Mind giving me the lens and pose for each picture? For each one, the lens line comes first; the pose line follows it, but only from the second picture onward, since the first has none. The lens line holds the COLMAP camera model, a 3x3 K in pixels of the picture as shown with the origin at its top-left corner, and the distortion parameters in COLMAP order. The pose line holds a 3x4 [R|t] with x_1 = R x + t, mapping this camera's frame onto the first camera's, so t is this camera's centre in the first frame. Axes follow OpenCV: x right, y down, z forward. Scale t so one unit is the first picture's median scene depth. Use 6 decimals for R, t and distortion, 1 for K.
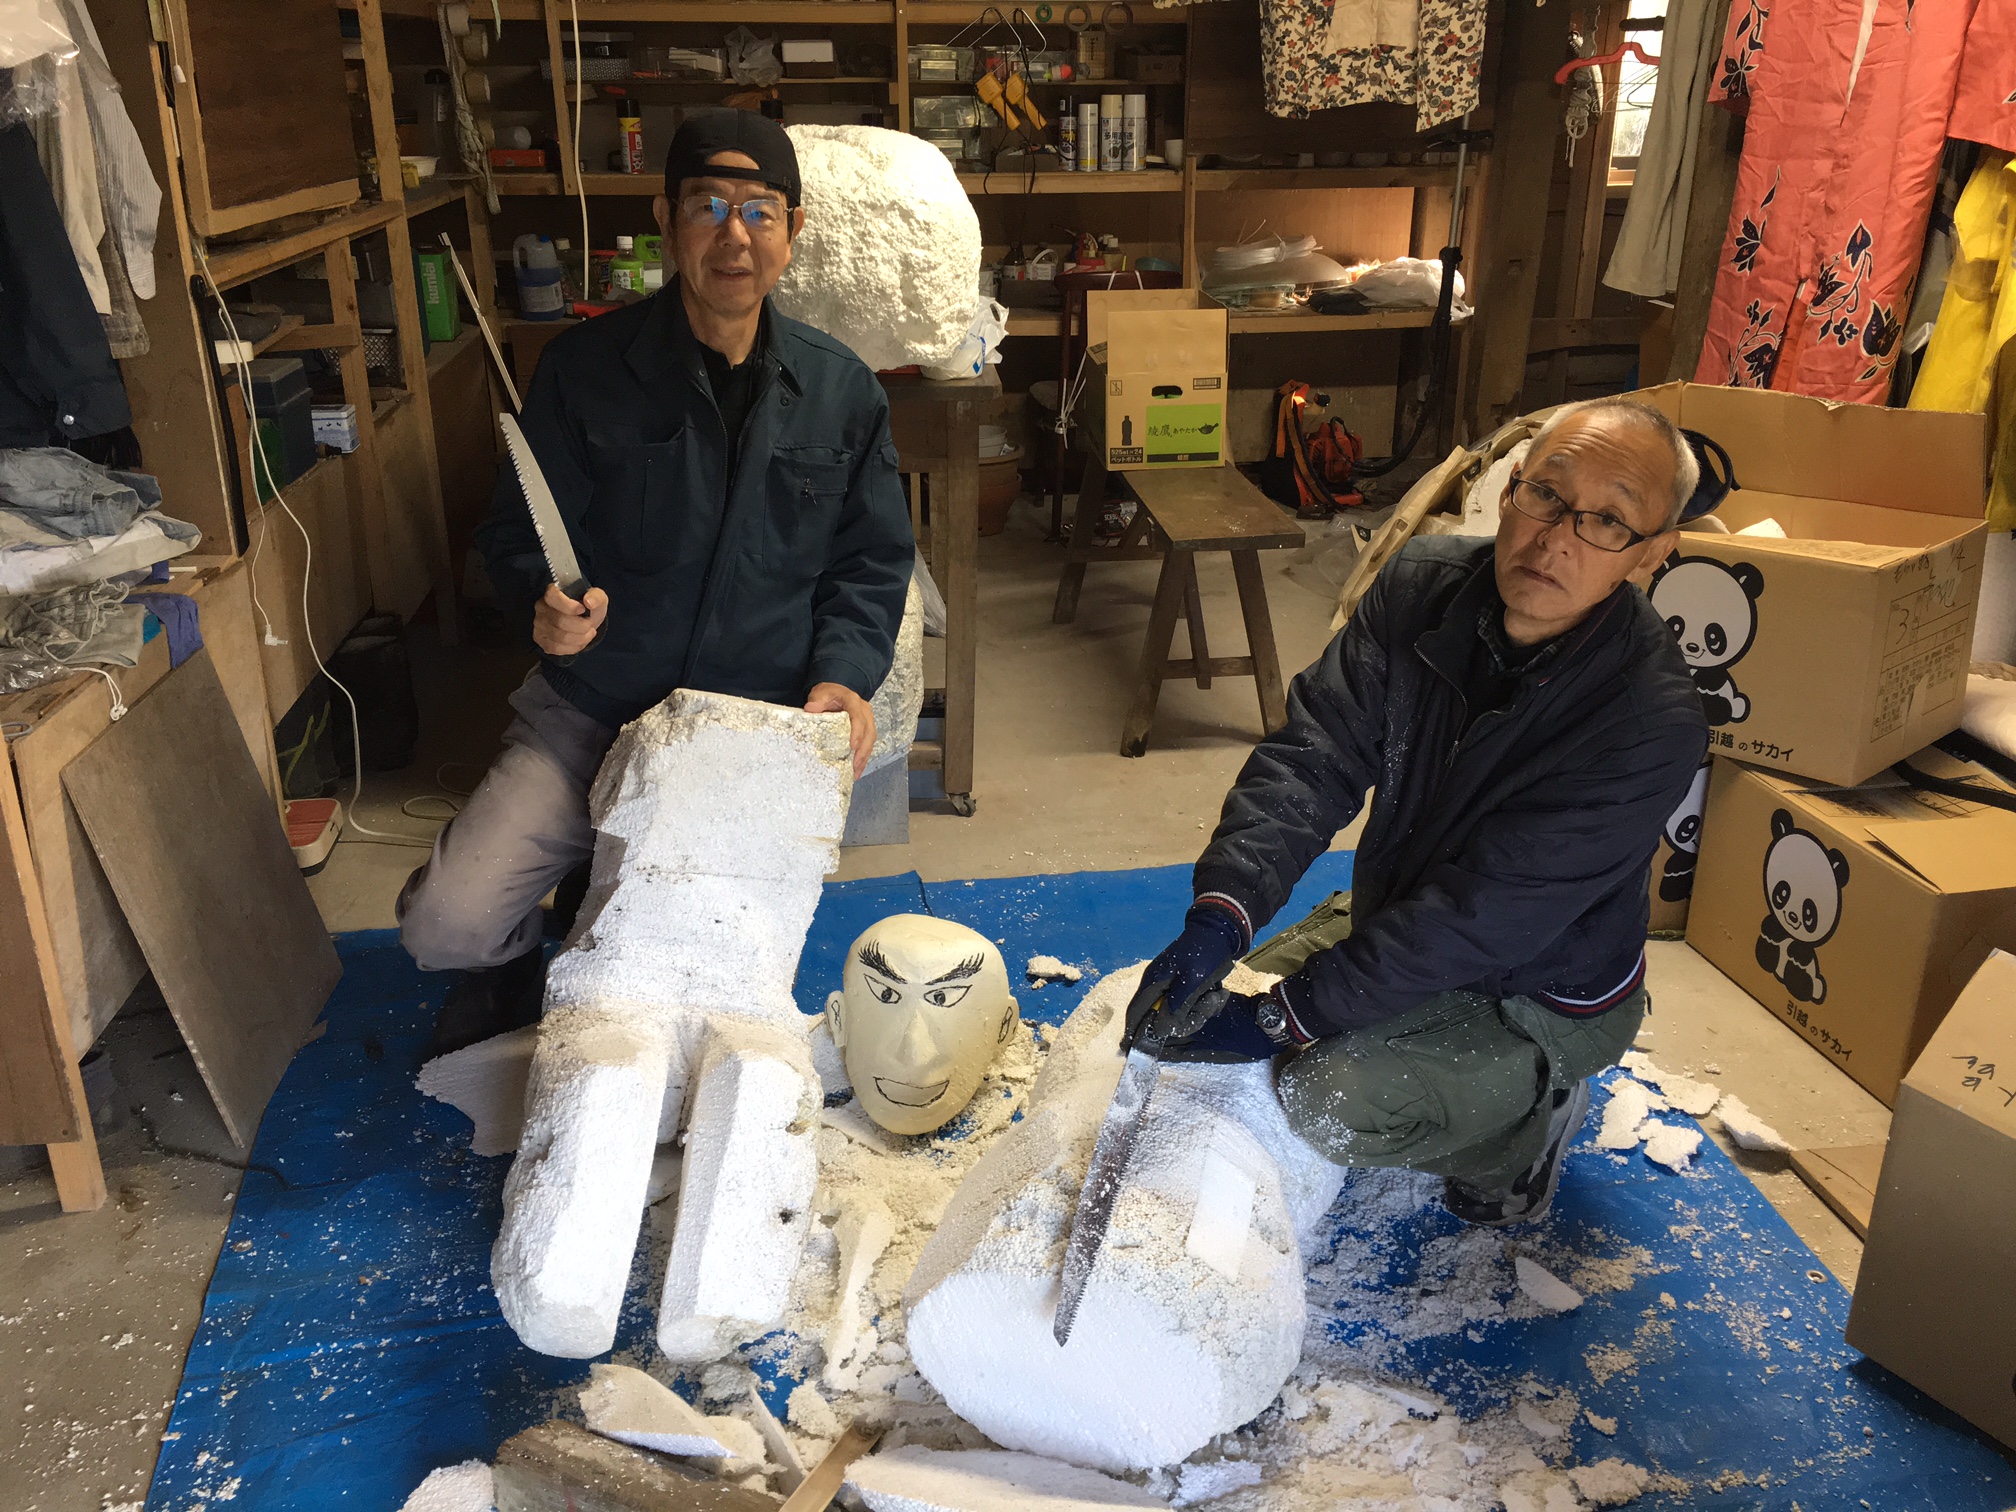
lens RADIAL K [[1682.9, 0, 1013.0], [0, 1682.9, 760.8], [0, 0, 1]] dist [0.089763, -0.132501]
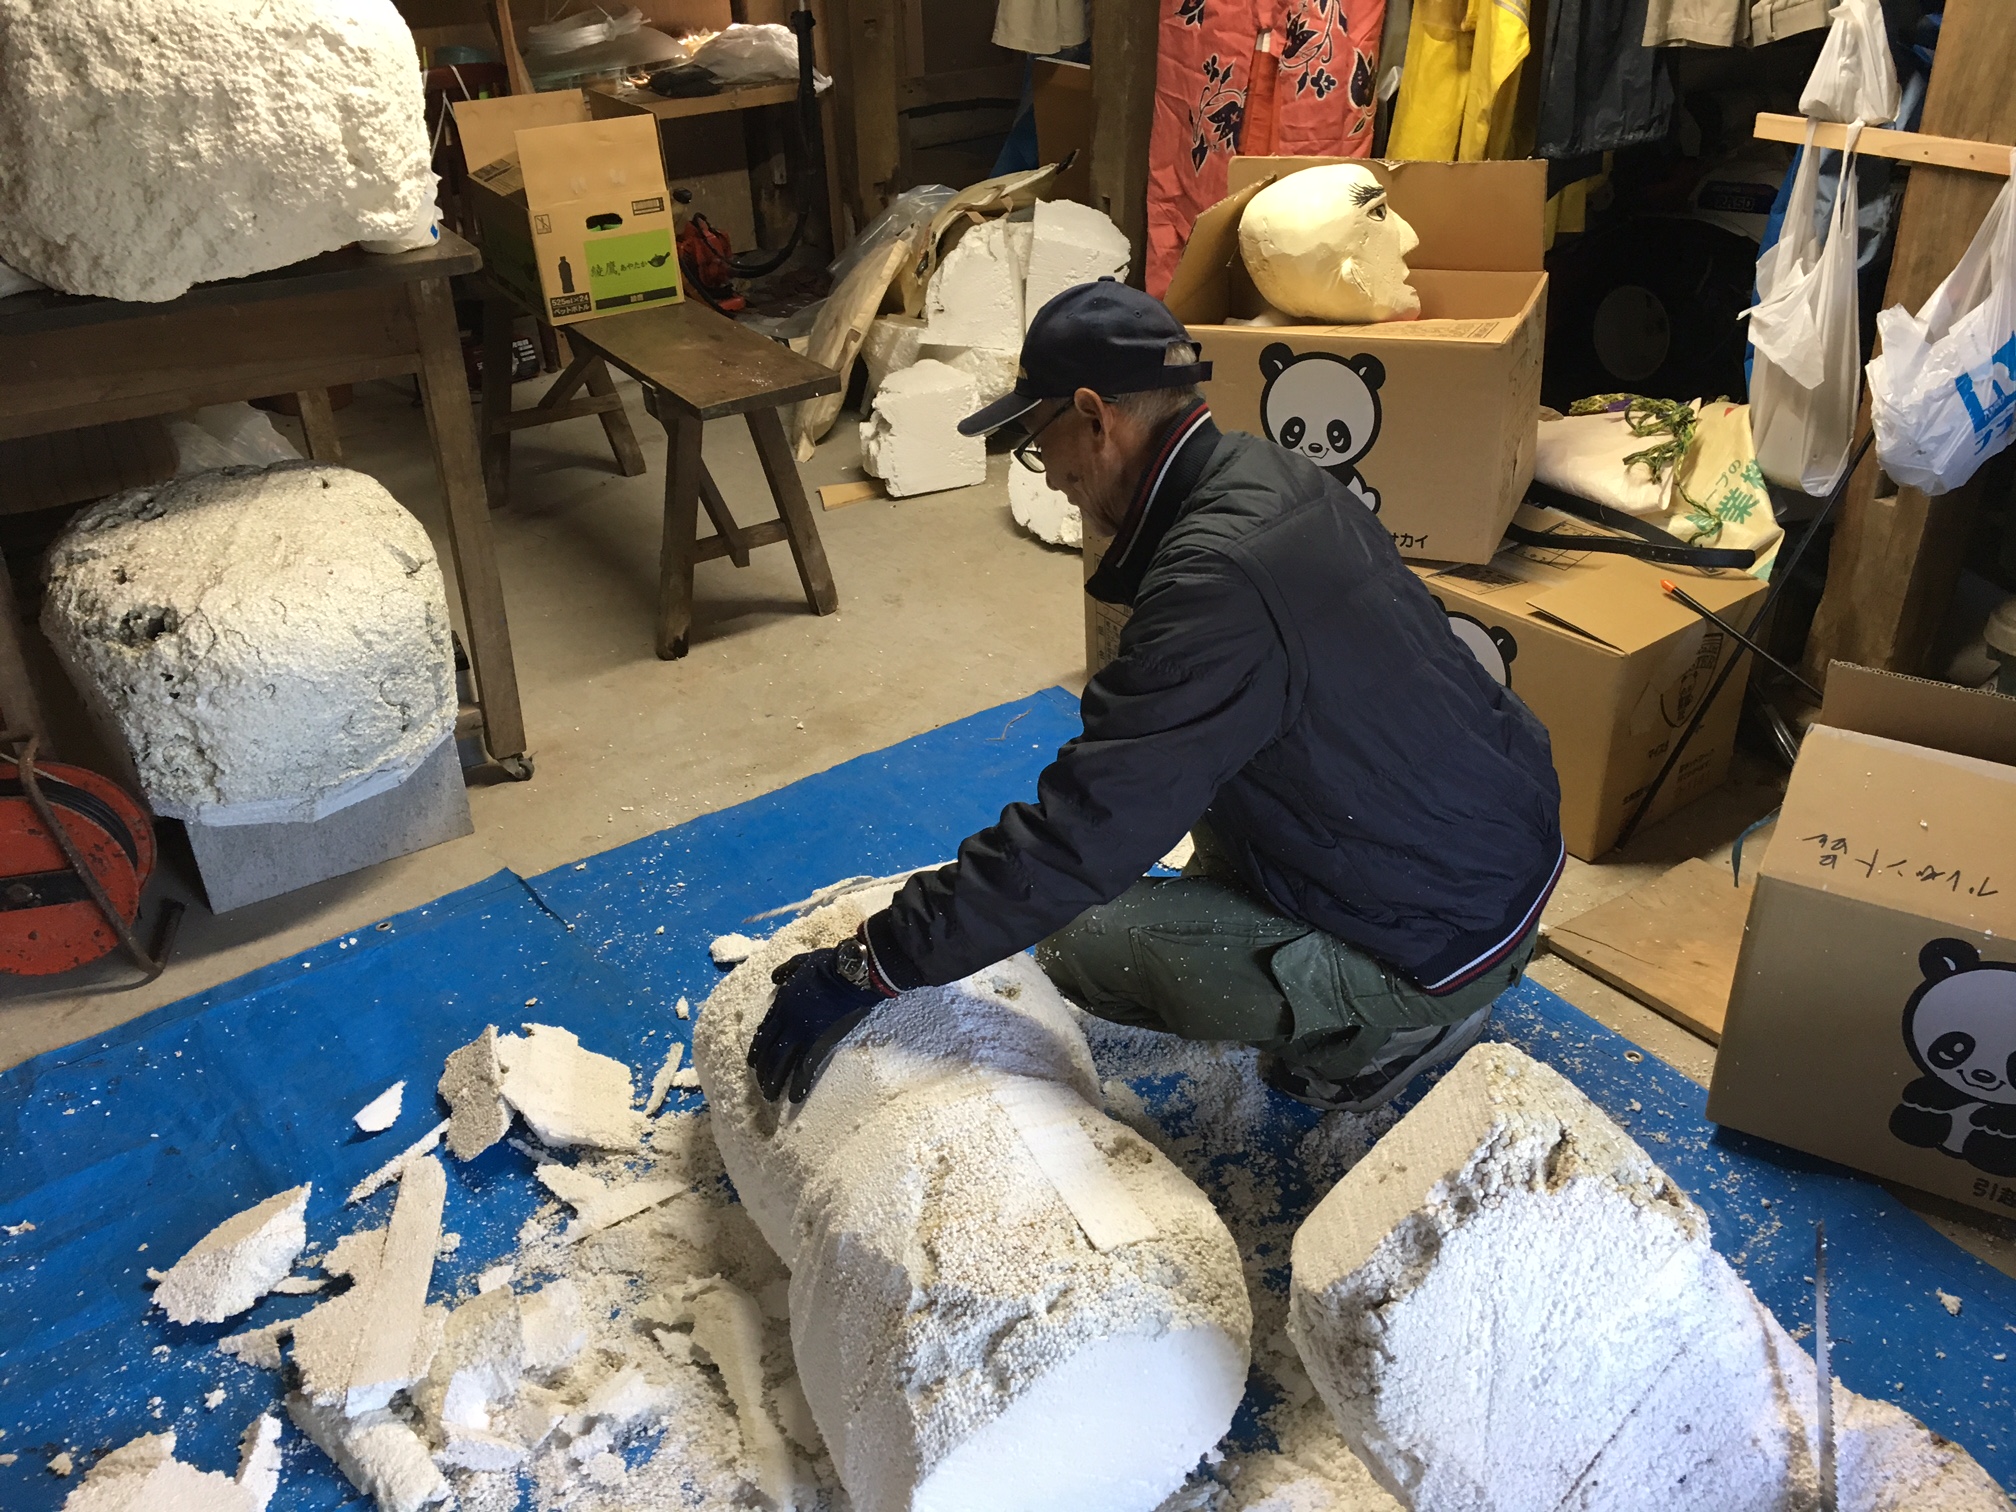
lens RADIAL K [[1693.4, 0, 1011.9], [0, 1693.4, 764.4], [0, 0, 1]] dist [0.085107, -0.125065]
pose [[0.894177, -0.244043, 0.375353, -0.133081], [0.193484, 0.966685, 0.167585, -0.072342], [-0.403746, -0.077226, 0.911606, 0.146238]]
